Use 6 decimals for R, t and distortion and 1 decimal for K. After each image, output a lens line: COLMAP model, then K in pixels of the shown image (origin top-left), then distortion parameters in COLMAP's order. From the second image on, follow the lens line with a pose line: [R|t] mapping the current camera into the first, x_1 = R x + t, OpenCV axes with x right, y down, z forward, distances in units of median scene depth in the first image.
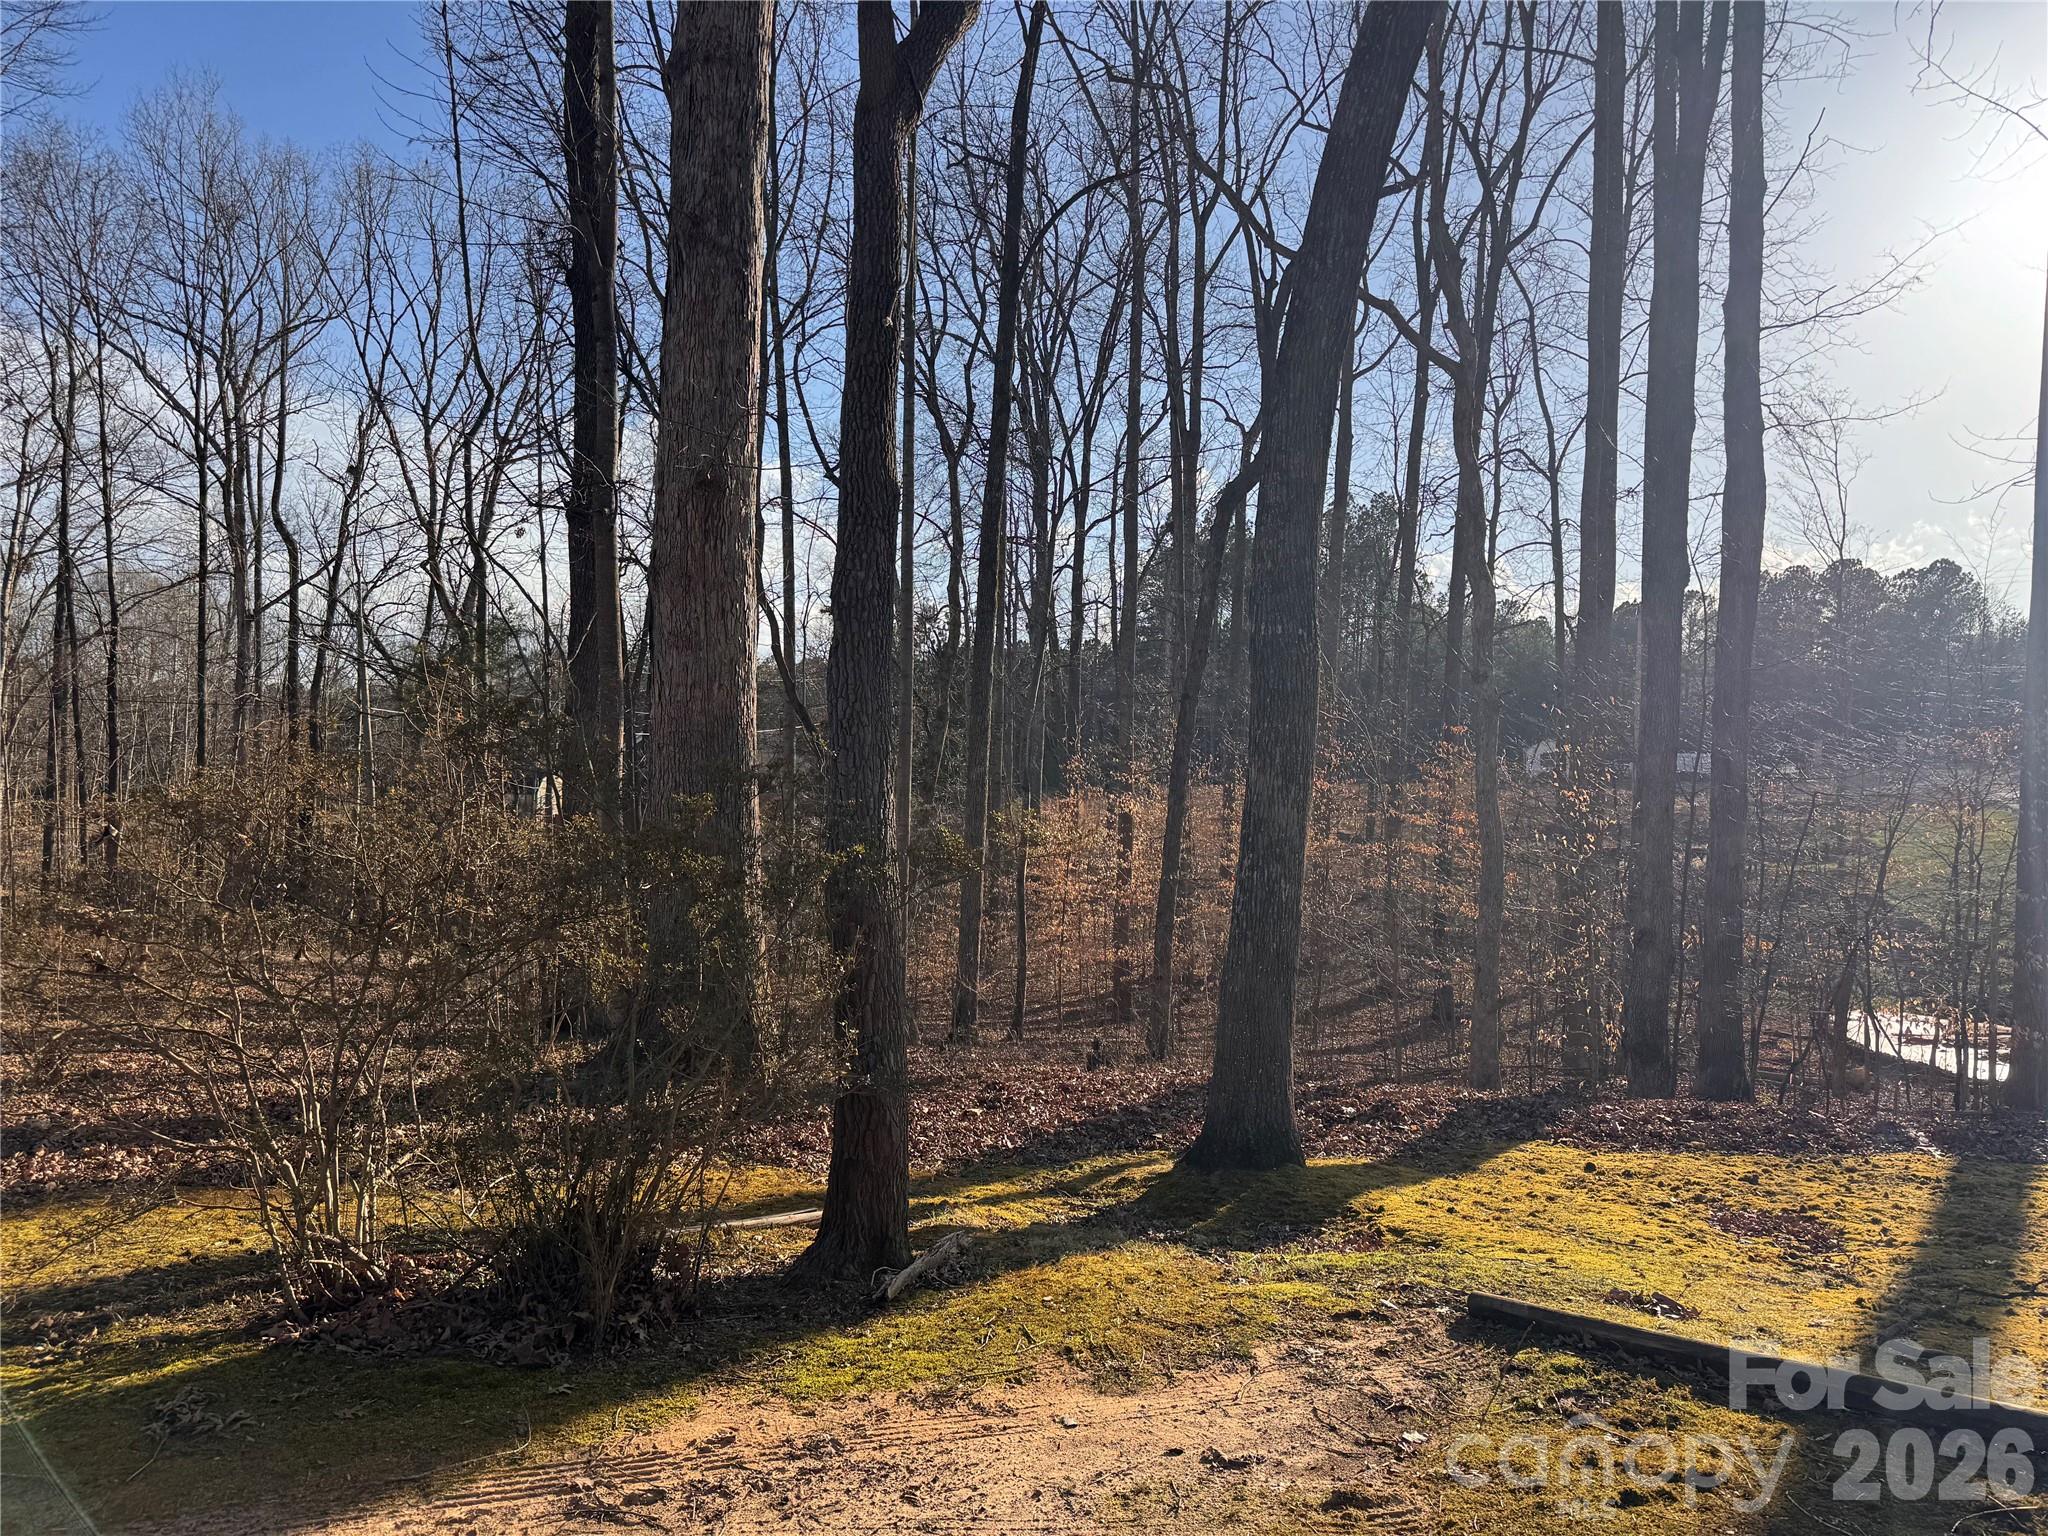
lens RADIAL K [[1455.7, 0, 1016.9], [0, 1455.7, 789.2], [0, 0, 1]] dist [0.122644, -0.130390]
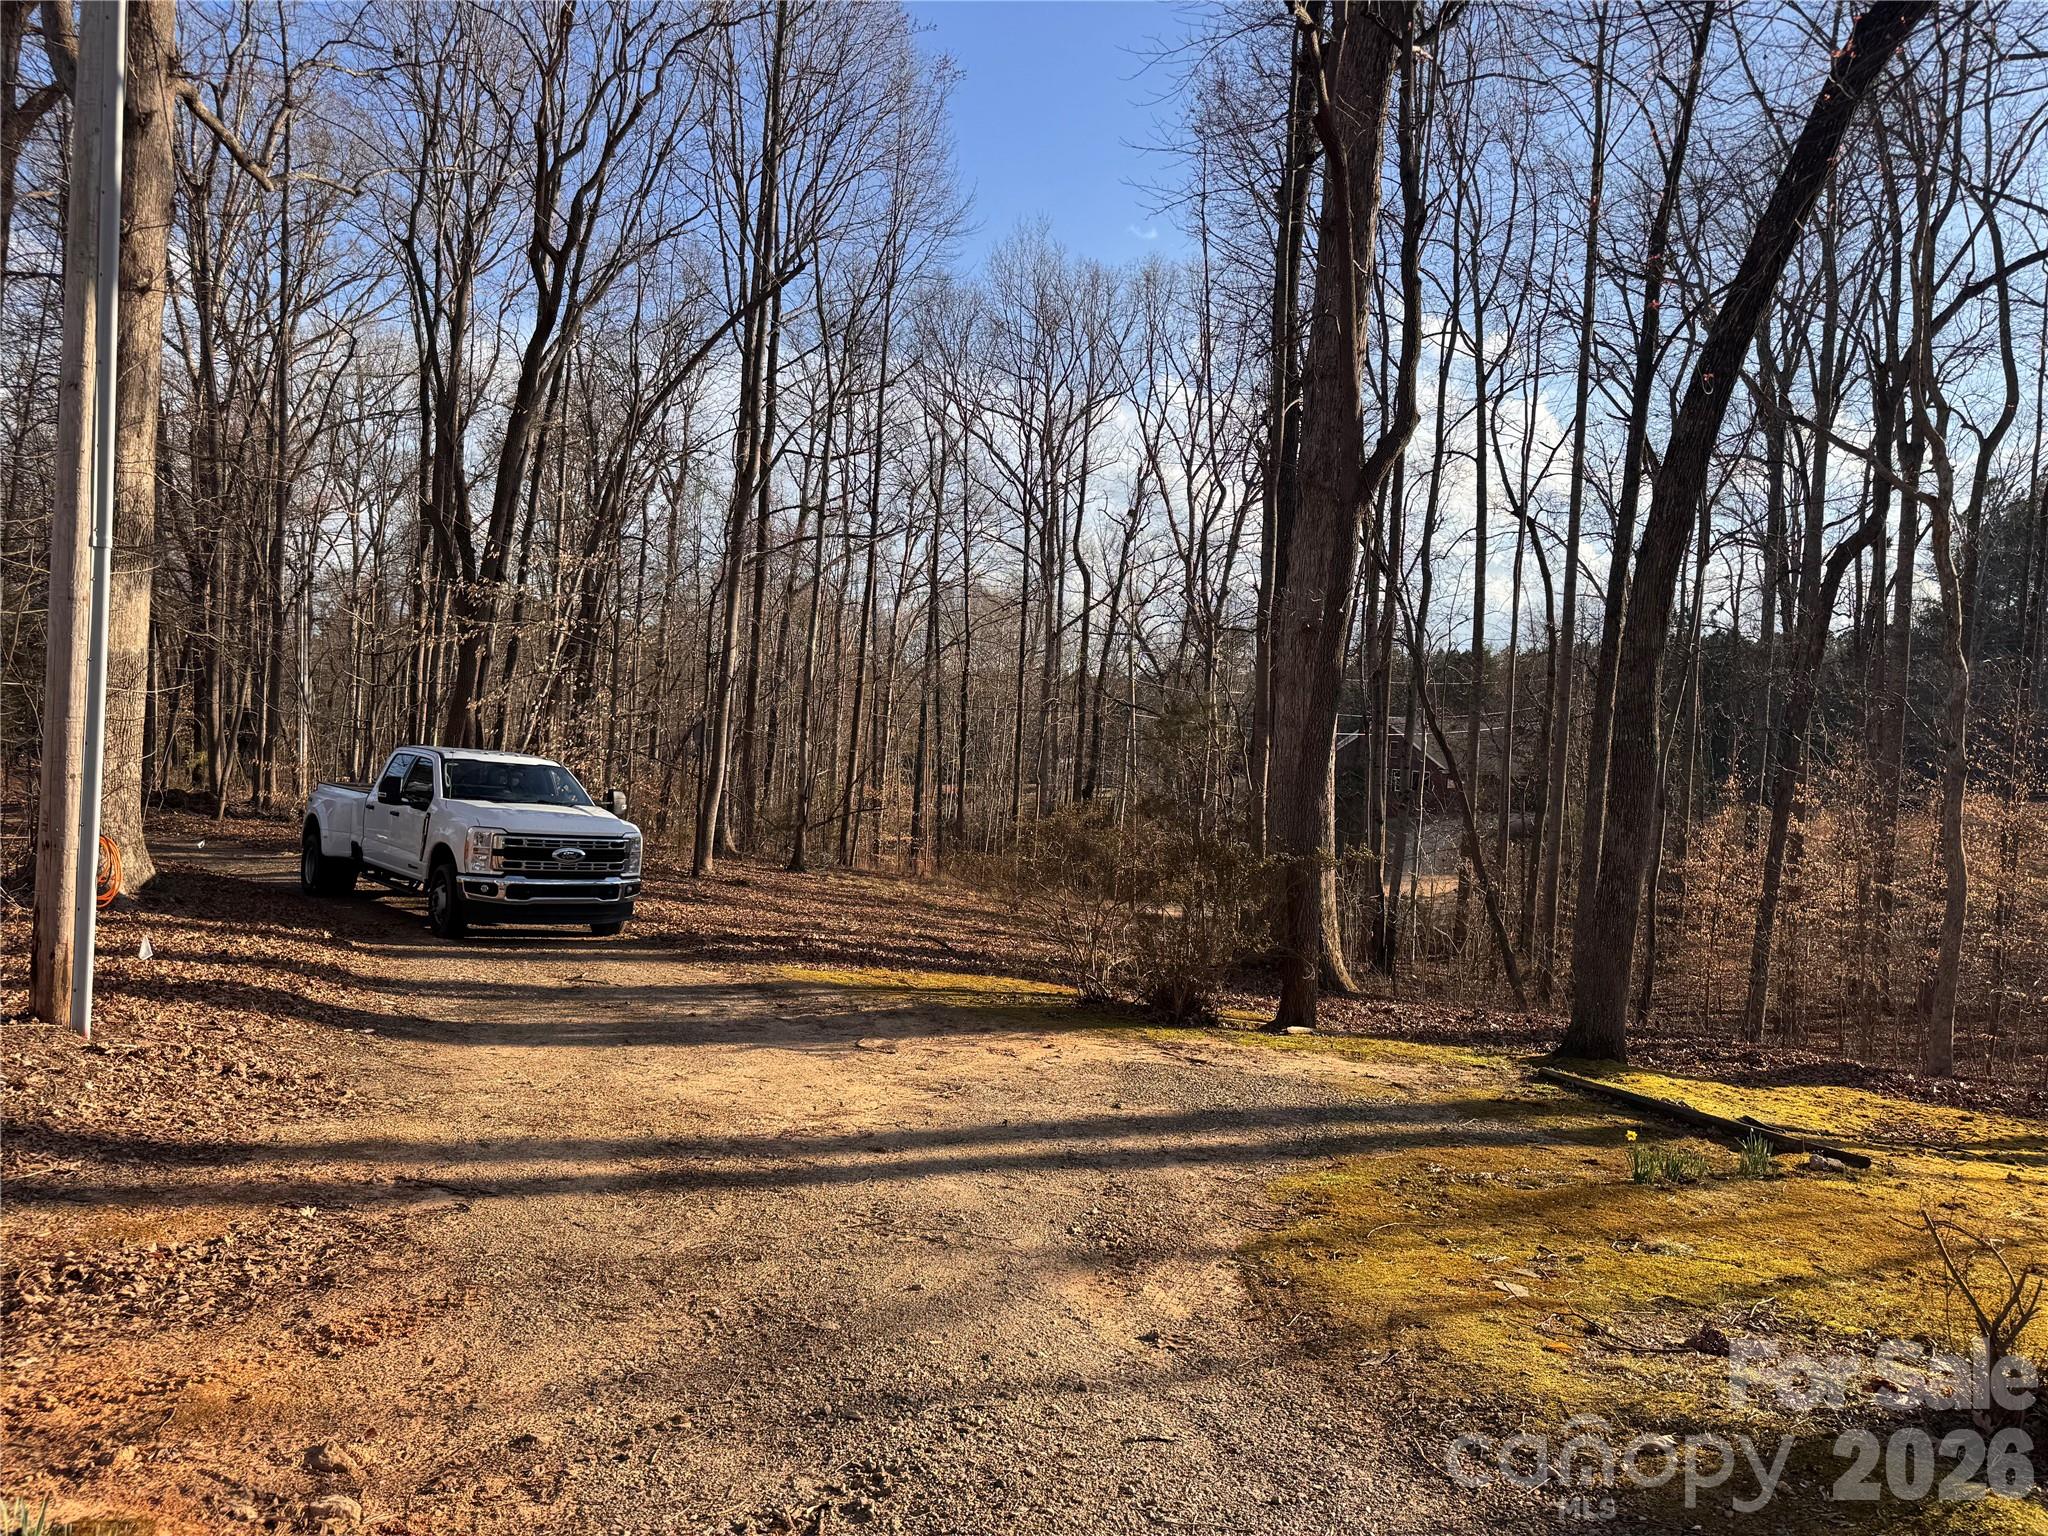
lens RADIAL K [[1470.0, 0, 1050.4], [0, 1470.0, 774.0], [0, 0, 1]] dist [0.120083, -0.130732]
pose [[0.891105, 0.040237, -0.452011, 0.084489], [-0.040643, 0.999135, 0.008815, -0.011941], [0.451974, 0.010516, 0.891969, -0.183343]]
